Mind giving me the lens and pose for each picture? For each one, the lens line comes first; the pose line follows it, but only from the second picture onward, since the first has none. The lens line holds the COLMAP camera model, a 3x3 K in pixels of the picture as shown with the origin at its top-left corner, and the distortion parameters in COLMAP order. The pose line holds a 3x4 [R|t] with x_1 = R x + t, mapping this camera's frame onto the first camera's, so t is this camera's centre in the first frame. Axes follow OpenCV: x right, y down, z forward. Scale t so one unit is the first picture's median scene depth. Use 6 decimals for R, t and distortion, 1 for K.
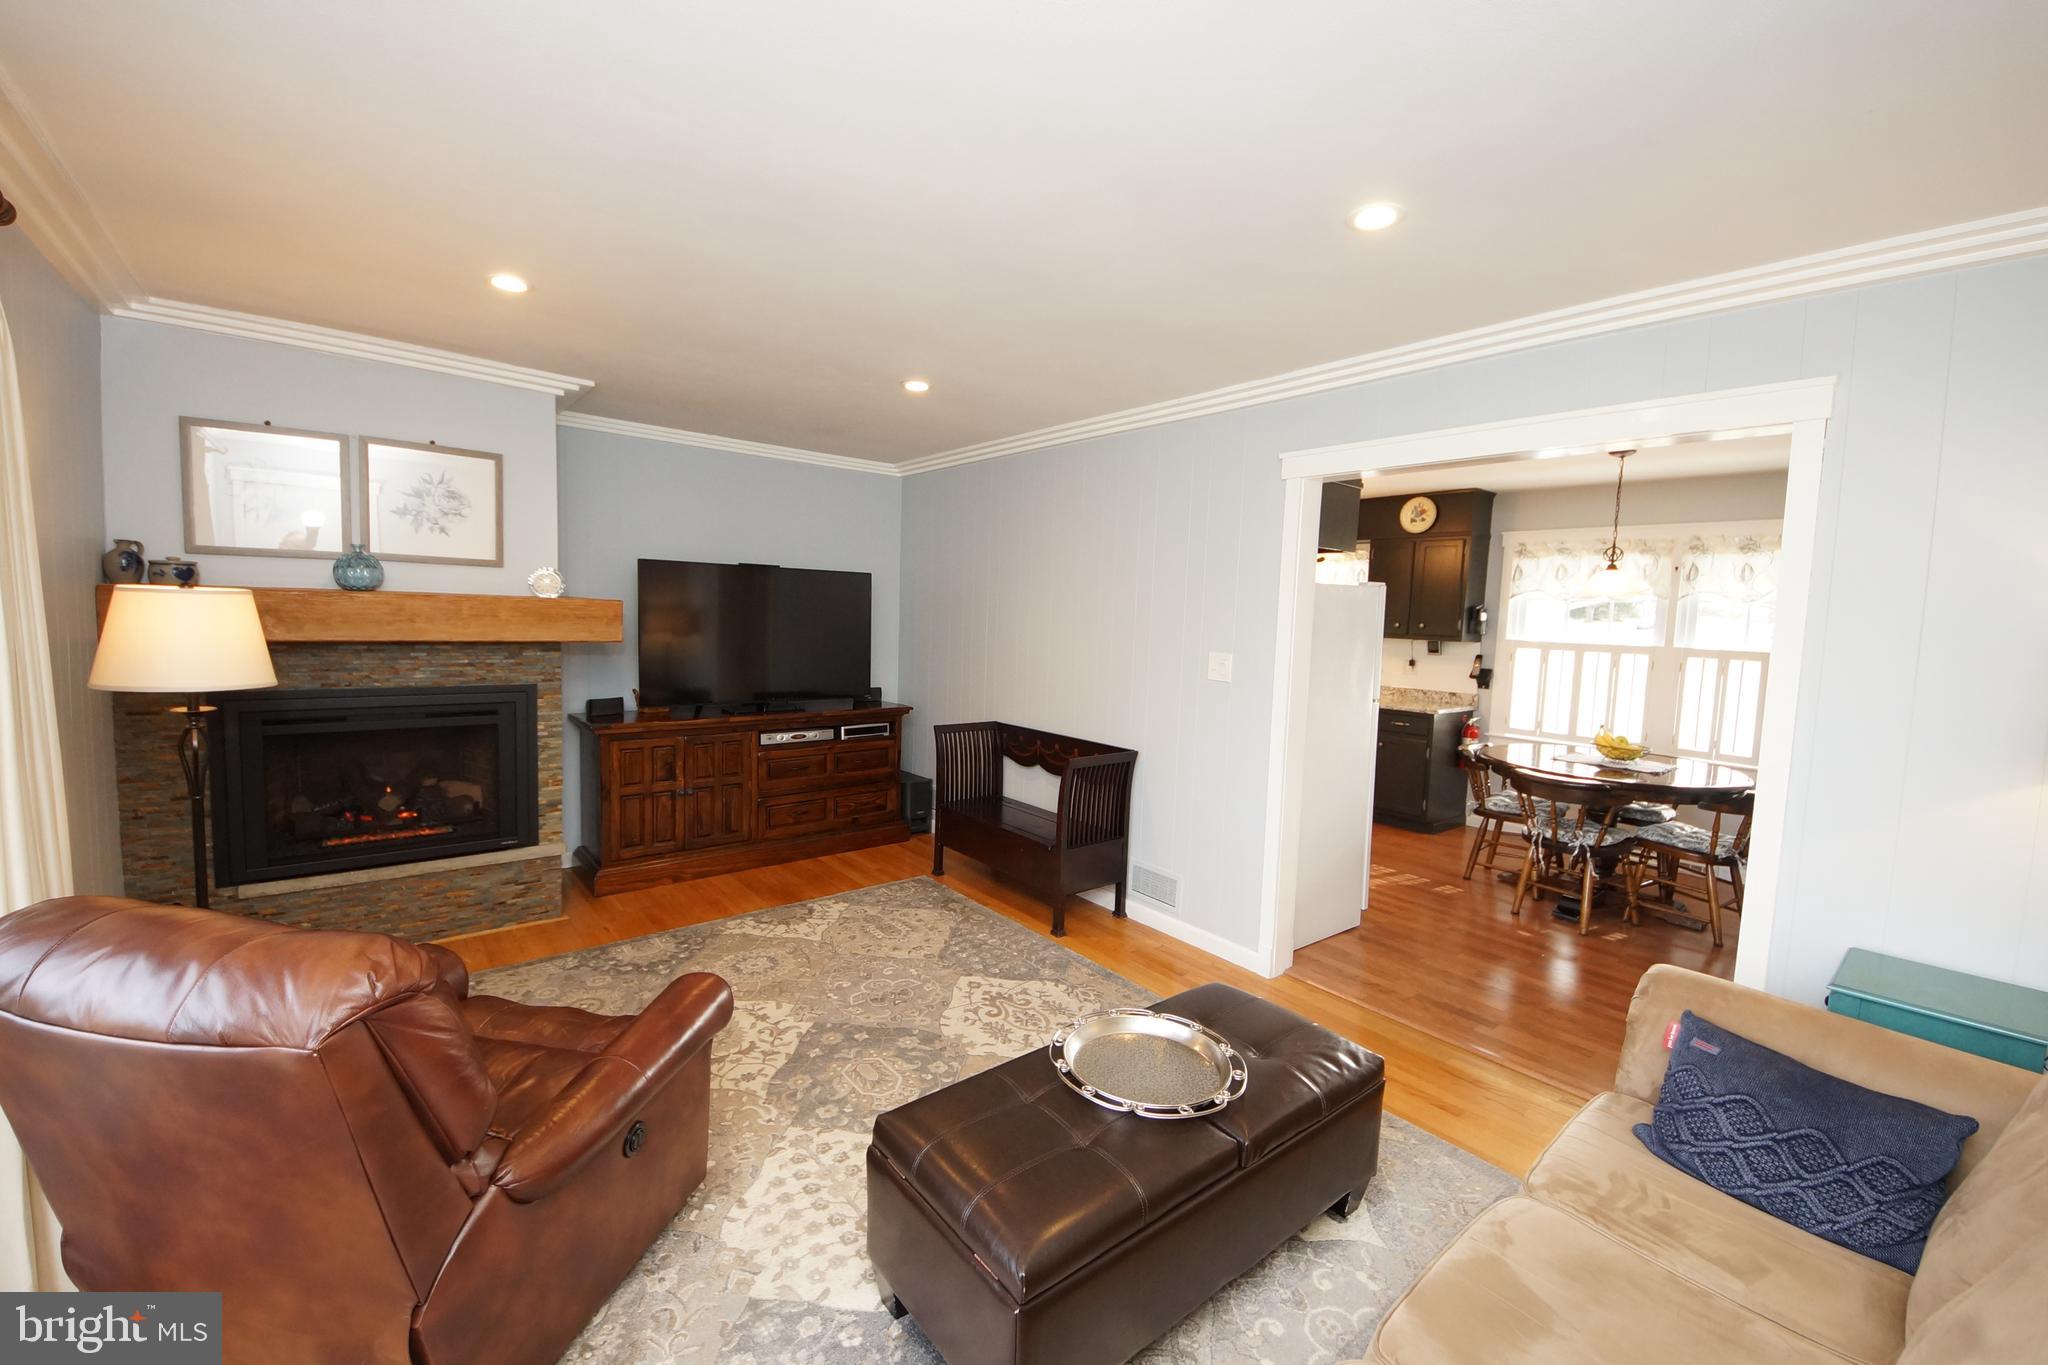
lens RADIAL K [[840.8, 0, 1029.7], [0, 840.8, 681.2], [0, 0, 1]] dist [0.014583, -0.011328]
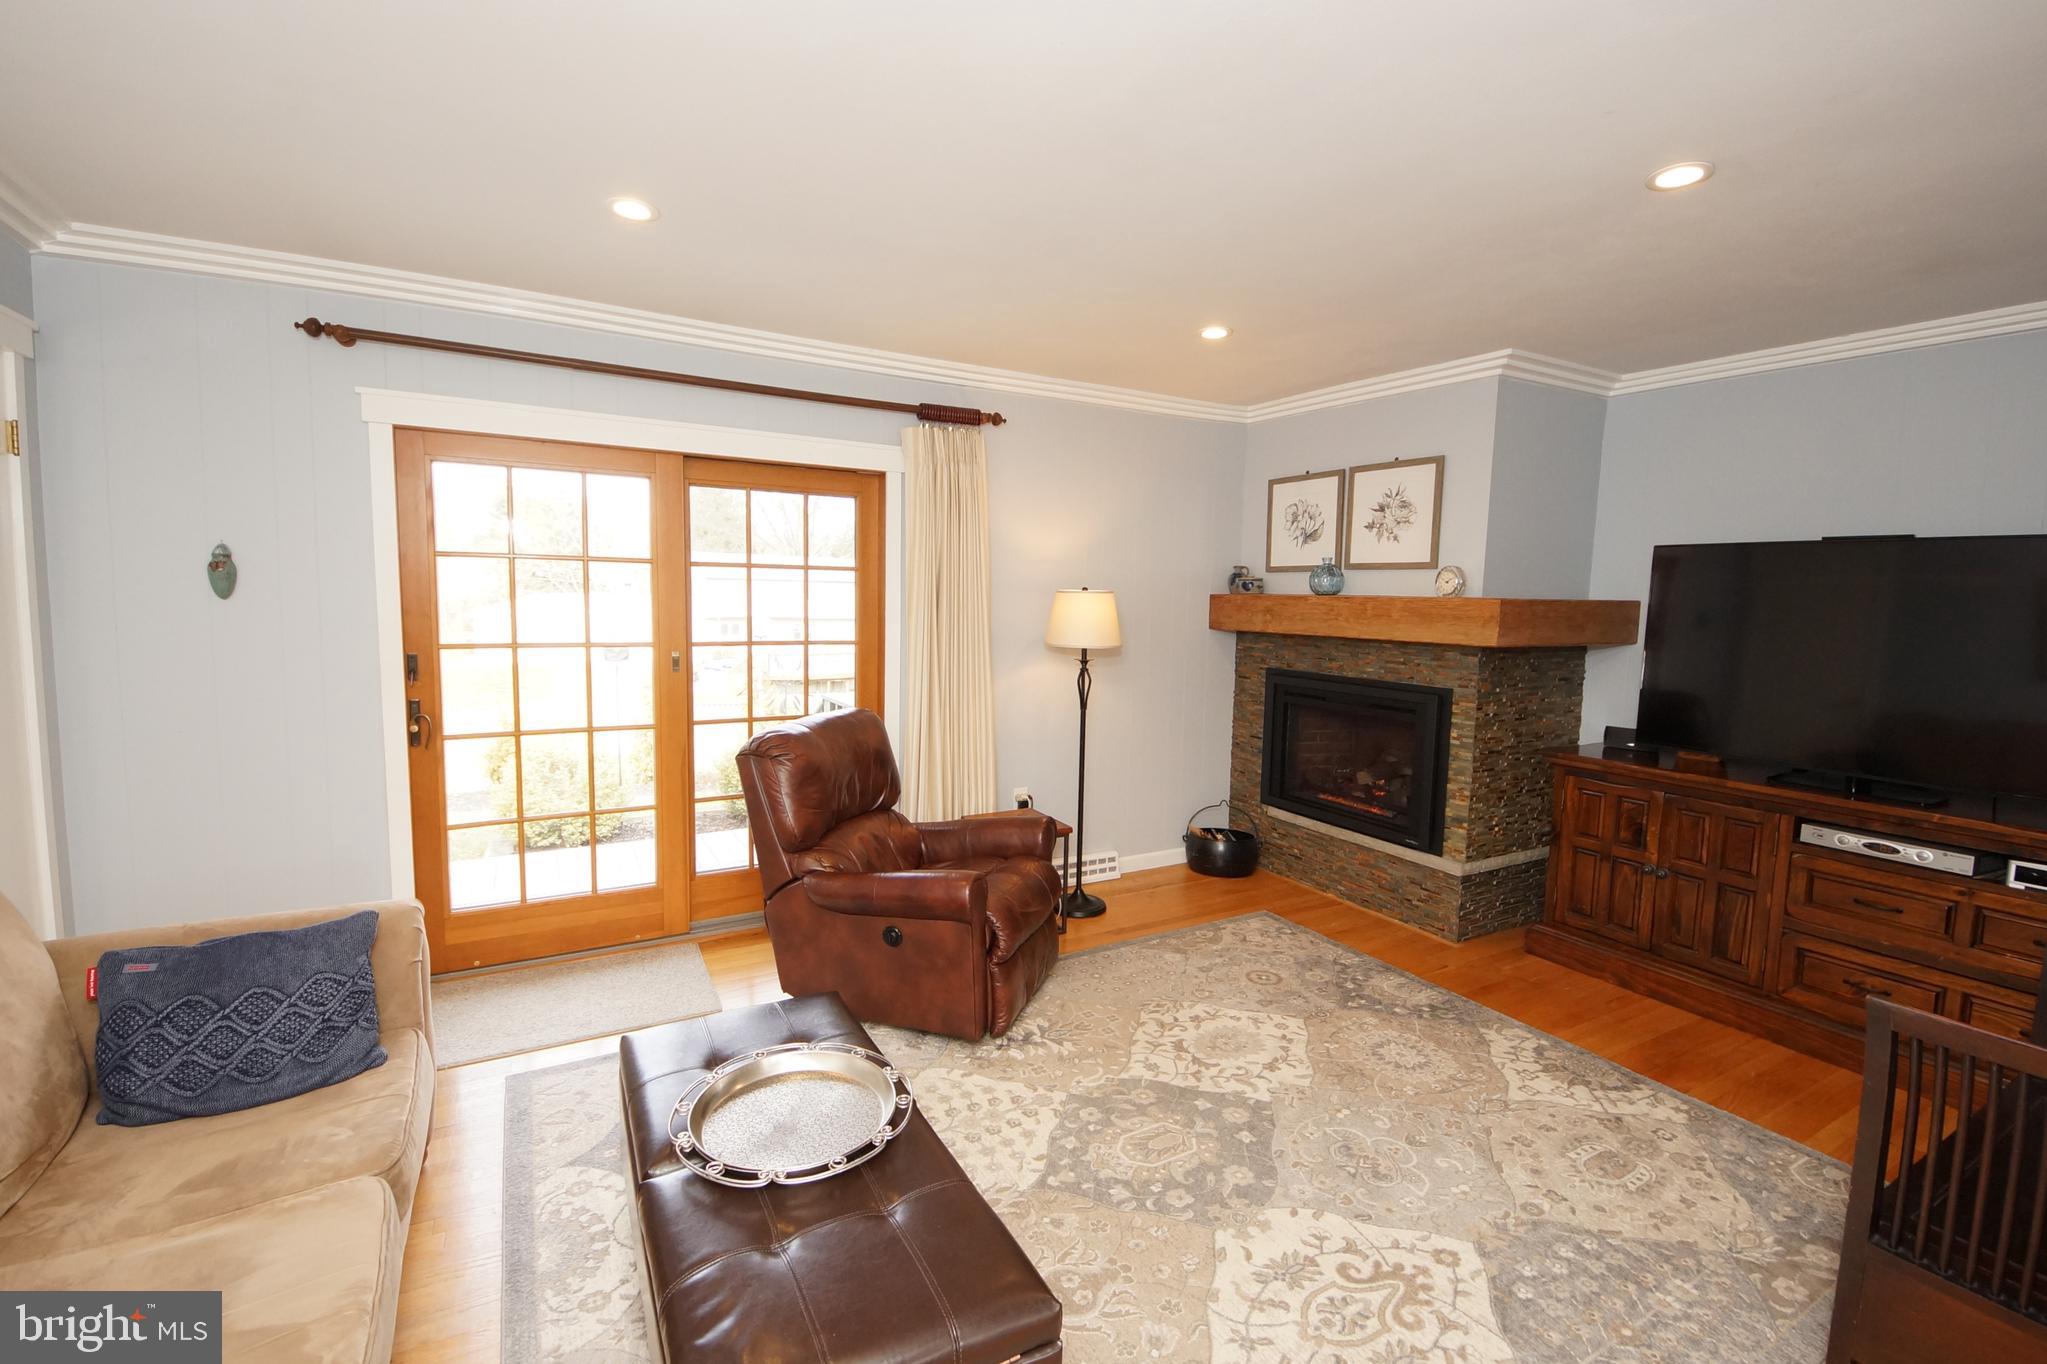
lens RADIAL K [[872.5, 0, 999.2], [0, 872.5, 679.9], [0, 0, 1]] dist [0.004566, -0.002039]
pose [[-0.201643, 0.060695, -0.977577, 0.486630], [-0.108261, 0.990581, 0.083834, -0.034381], [0.973458, 0.122737, -0.193173, 0.695880]]
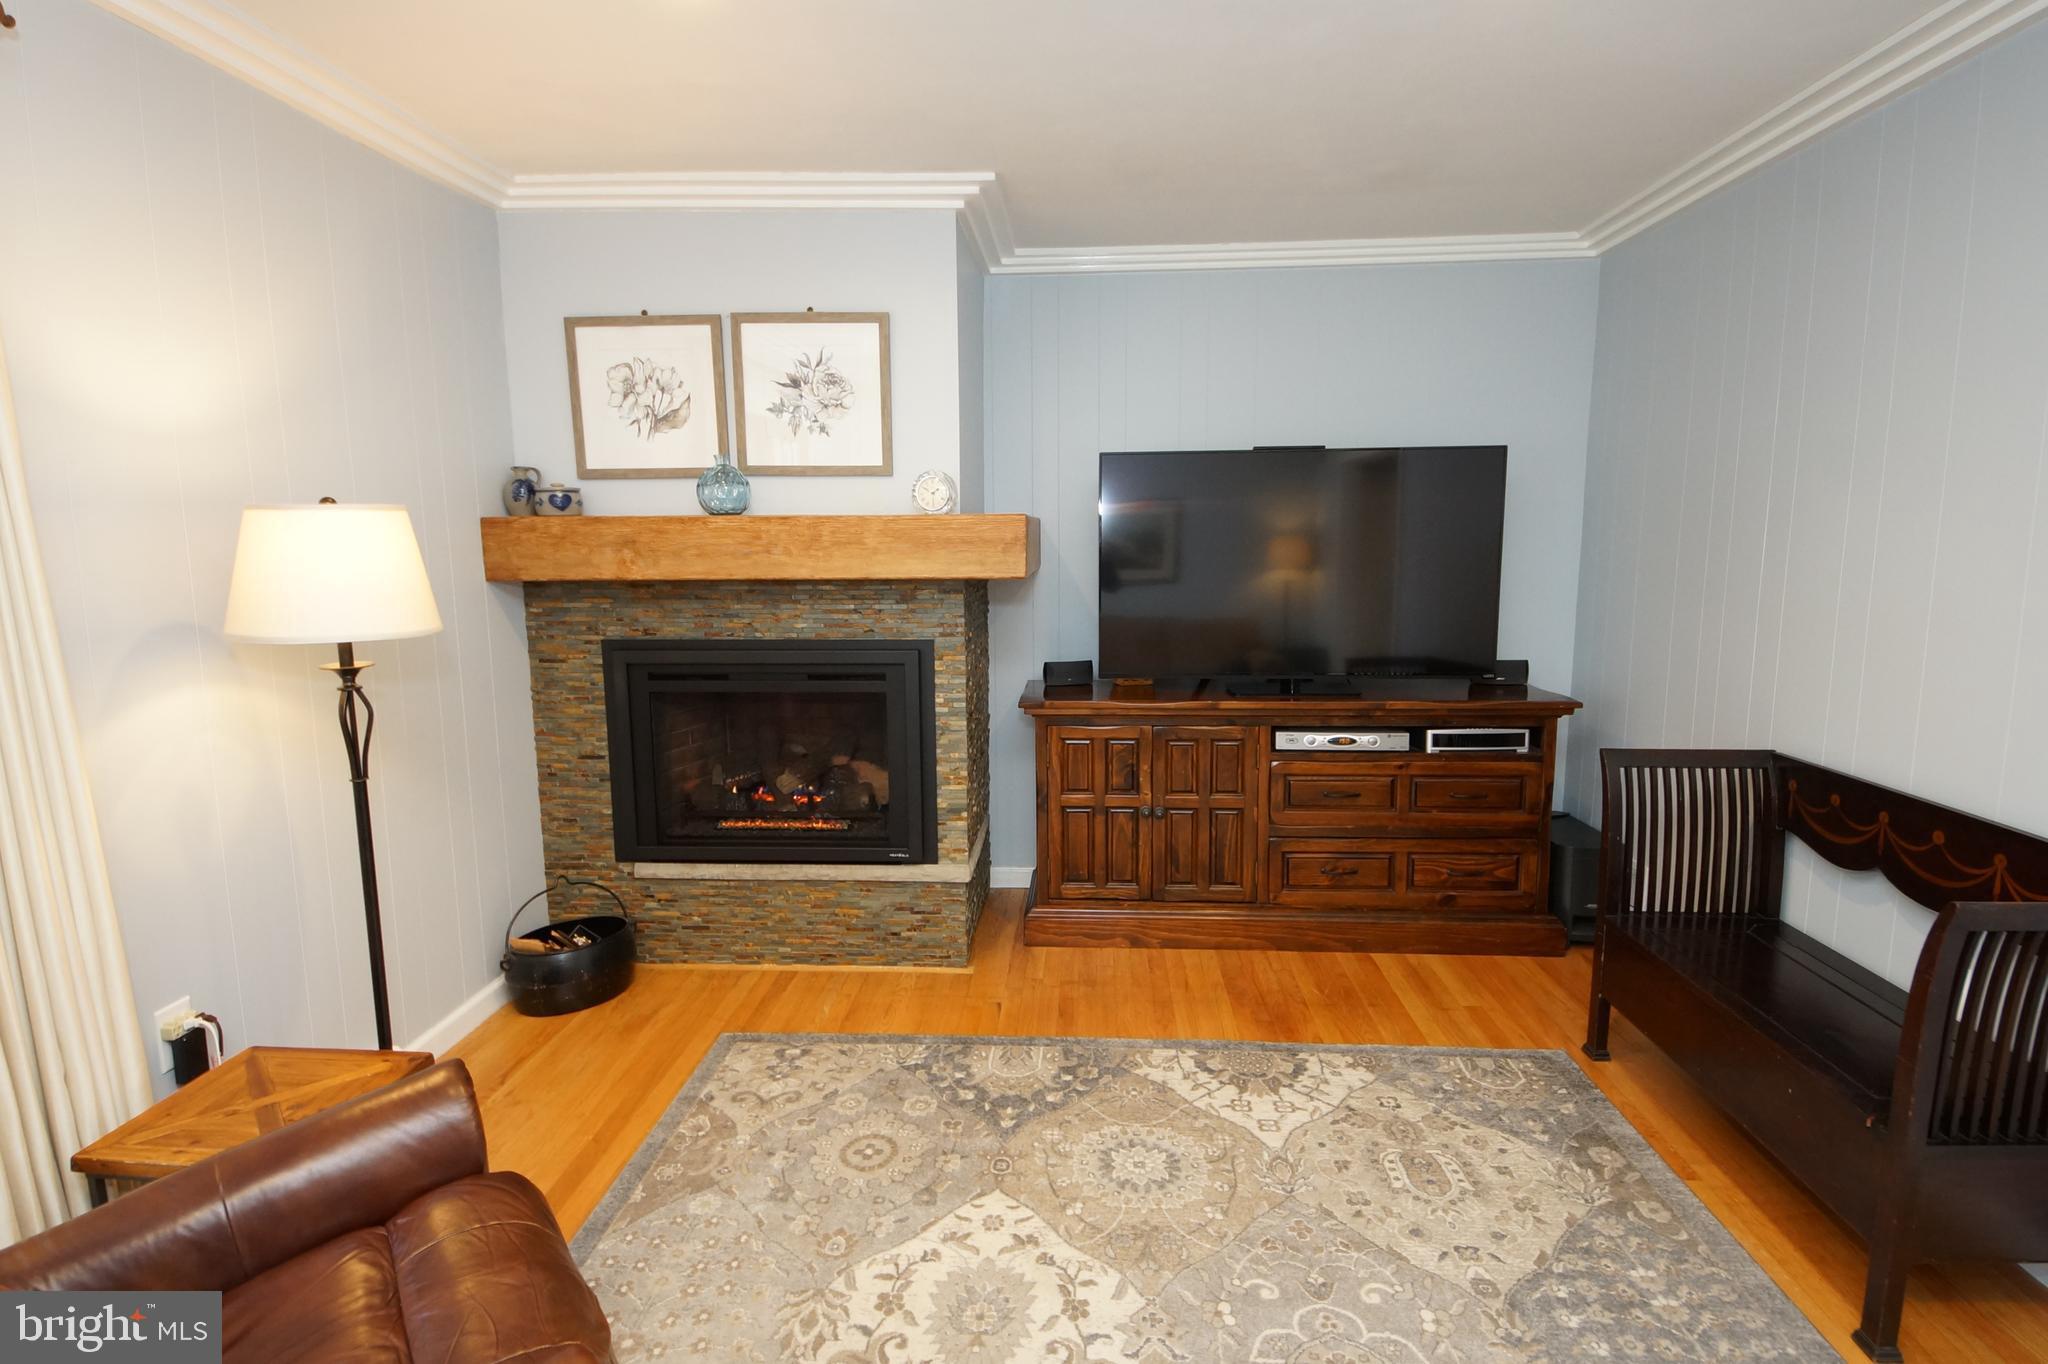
lens RADIAL K [[1015.1, 0, 1019.6], [0, 1015.1, 673.4], [0, 0, 1]] dist [0.024765, -0.012745]
pose [[0.727716, 0.056290, -0.683565, 0.050378], [-0.026126, 0.998178, 0.054384, -0.016574], [0.685381, -0.021717, 0.727861, 0.434564]]
